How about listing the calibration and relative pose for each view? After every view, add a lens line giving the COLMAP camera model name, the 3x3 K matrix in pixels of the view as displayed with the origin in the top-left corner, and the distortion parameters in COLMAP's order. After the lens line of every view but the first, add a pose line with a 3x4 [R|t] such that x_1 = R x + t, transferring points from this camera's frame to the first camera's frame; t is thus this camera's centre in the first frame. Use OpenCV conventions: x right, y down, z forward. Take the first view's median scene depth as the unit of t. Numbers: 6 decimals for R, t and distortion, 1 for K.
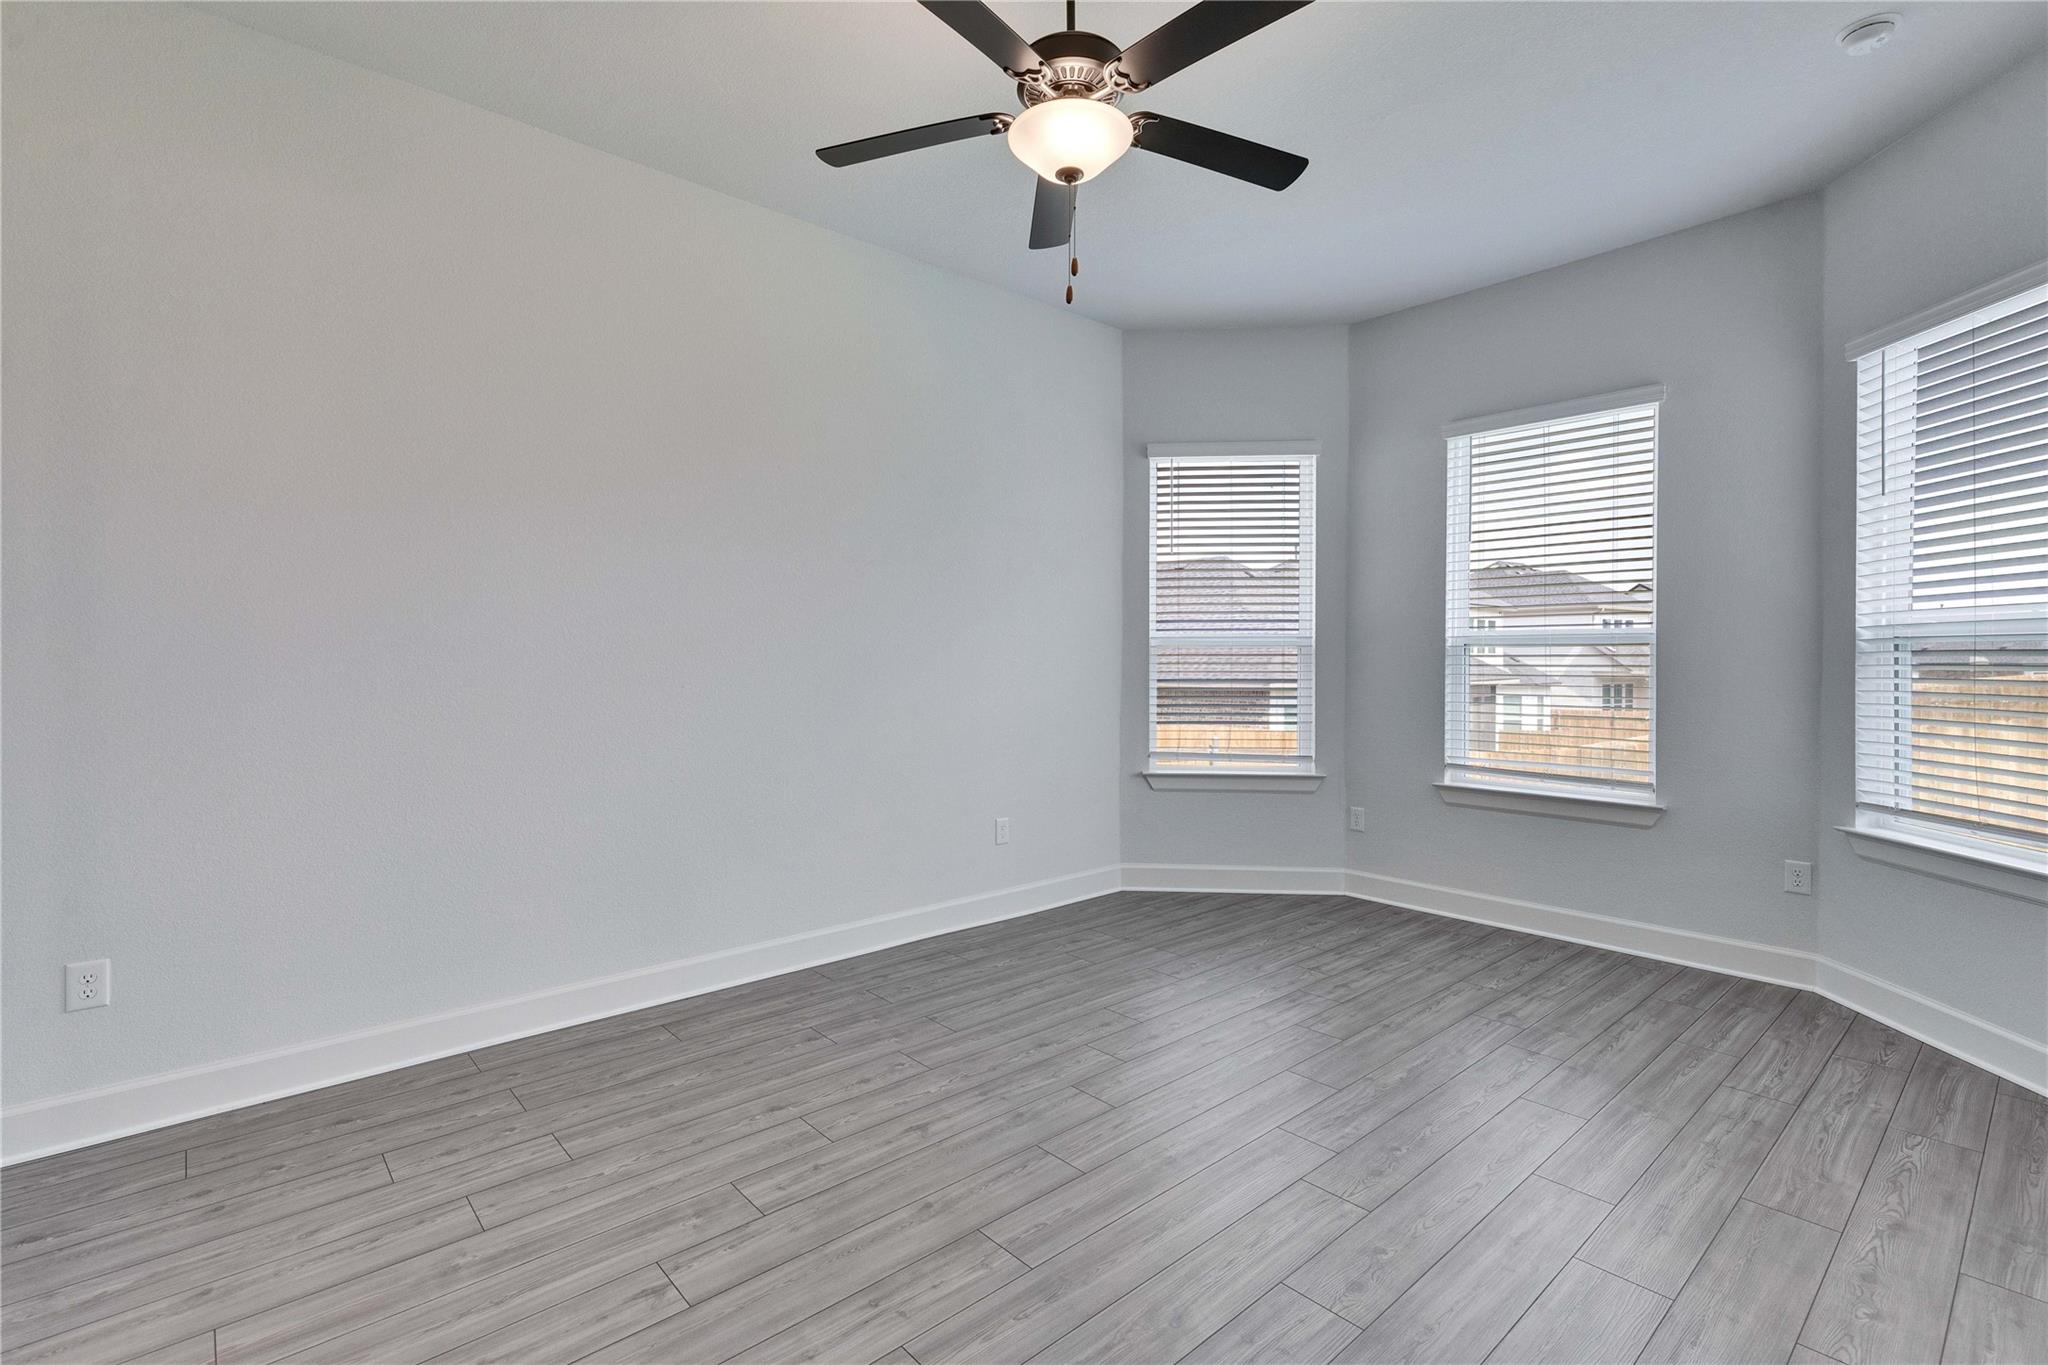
lens RADIAL K [[931.5, 0, 1024.0], [0, 931.5, 682.5], [0, 0, 1]] dist [0.002250, -0.000148]
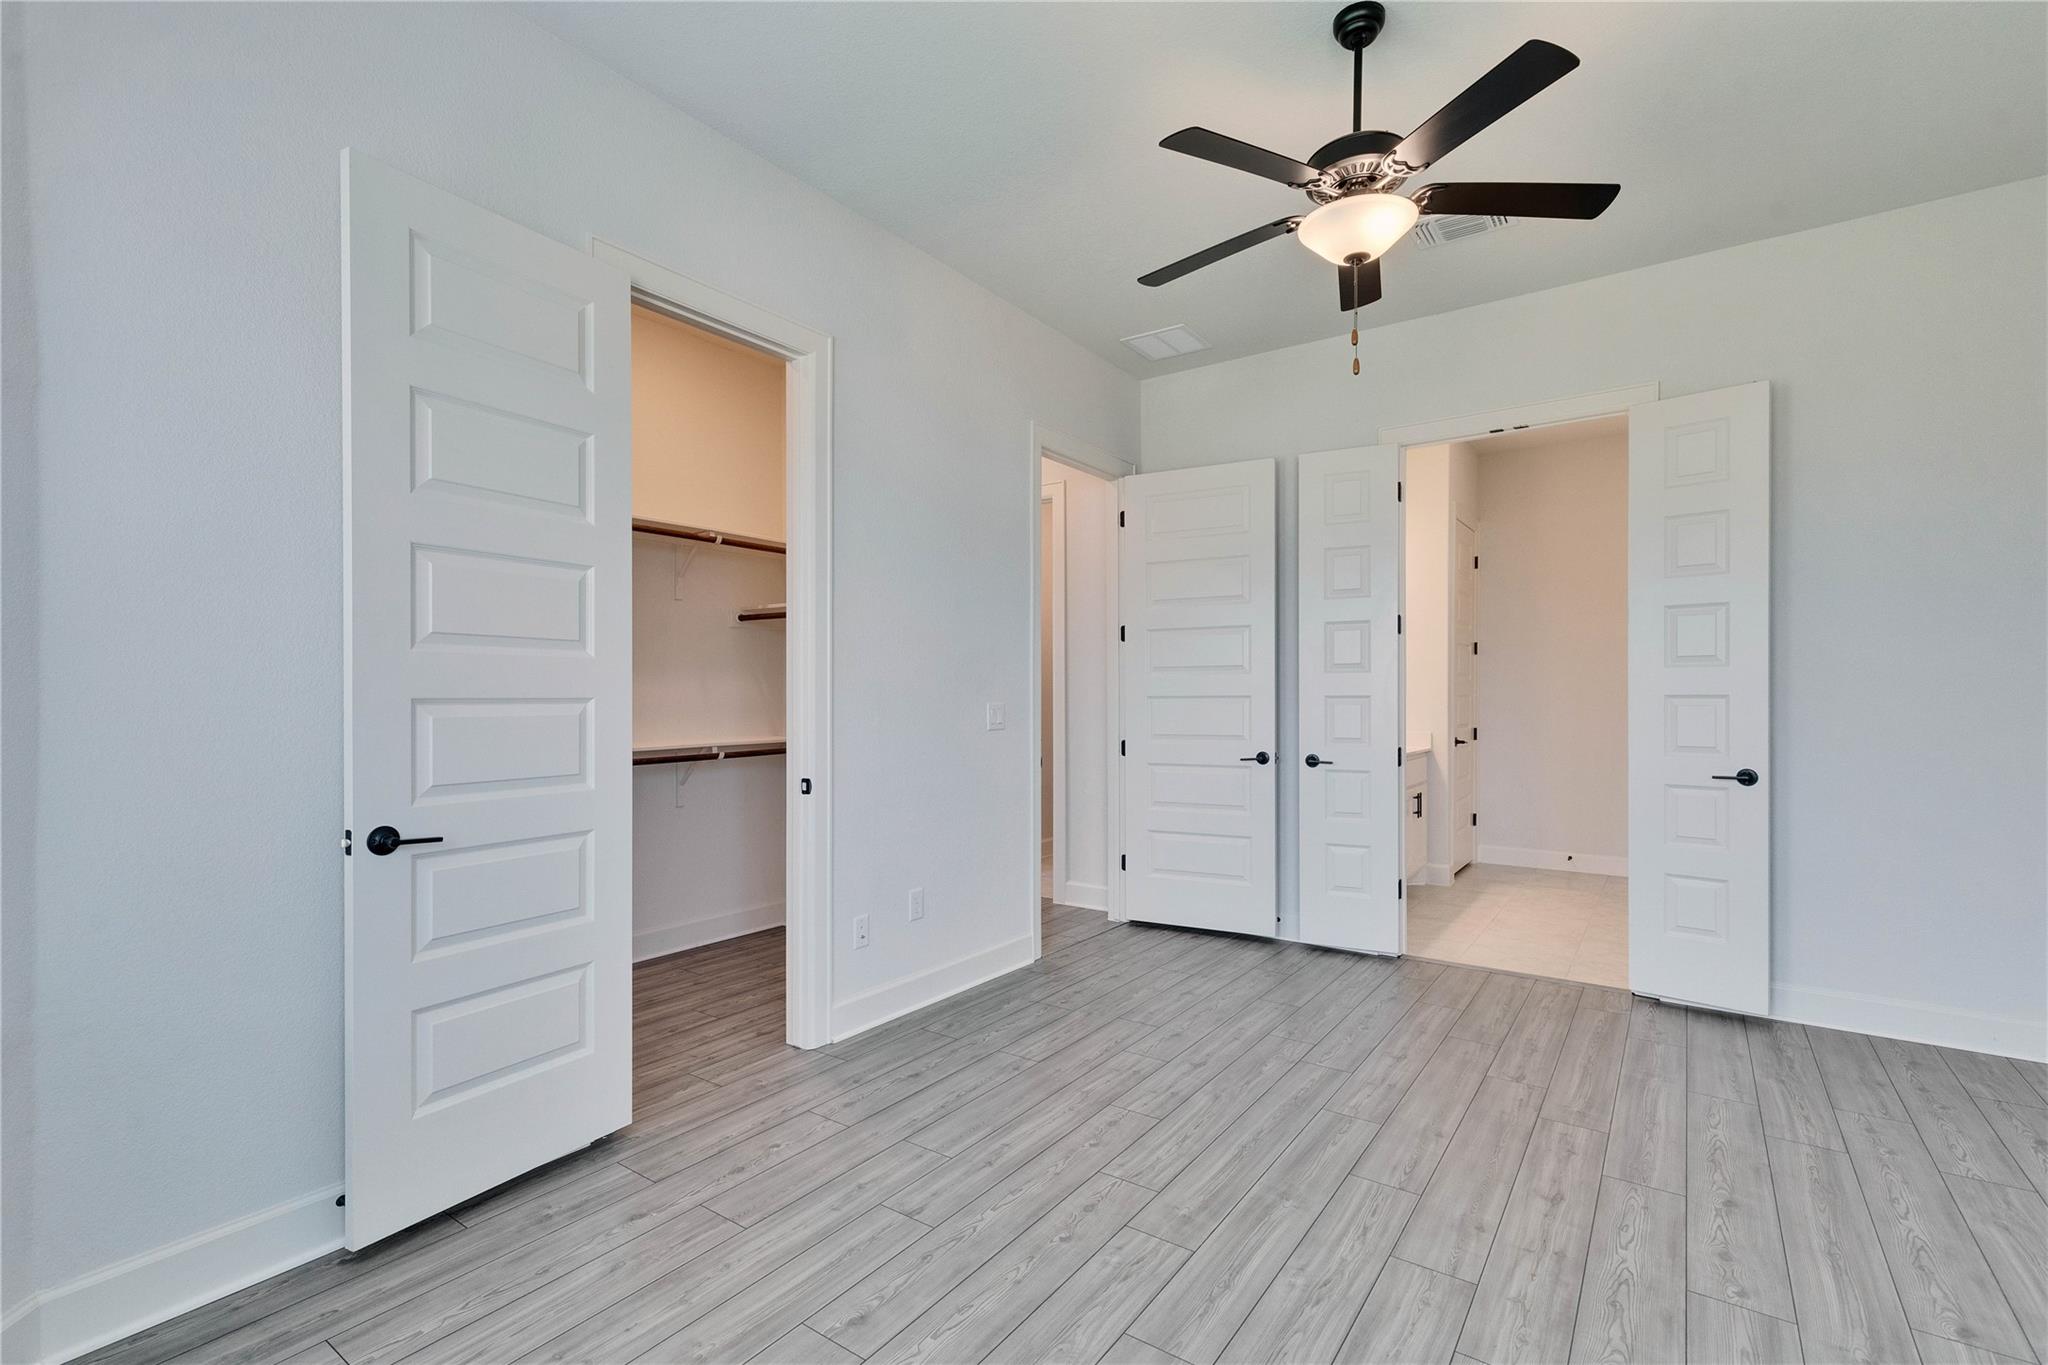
lens RADIAL K [[931.5, 0, 1024.0], [0, 931.5, 682.5], [0, 0, 1]] dist [0.002250, -0.000148]
pose [[-0.973521, -0.002007, -0.228588, 0.697375], [-0.006472, 0.999803, 0.018786, -0.060350], [0.228505, 0.019768, -0.973342, 2.002999]]
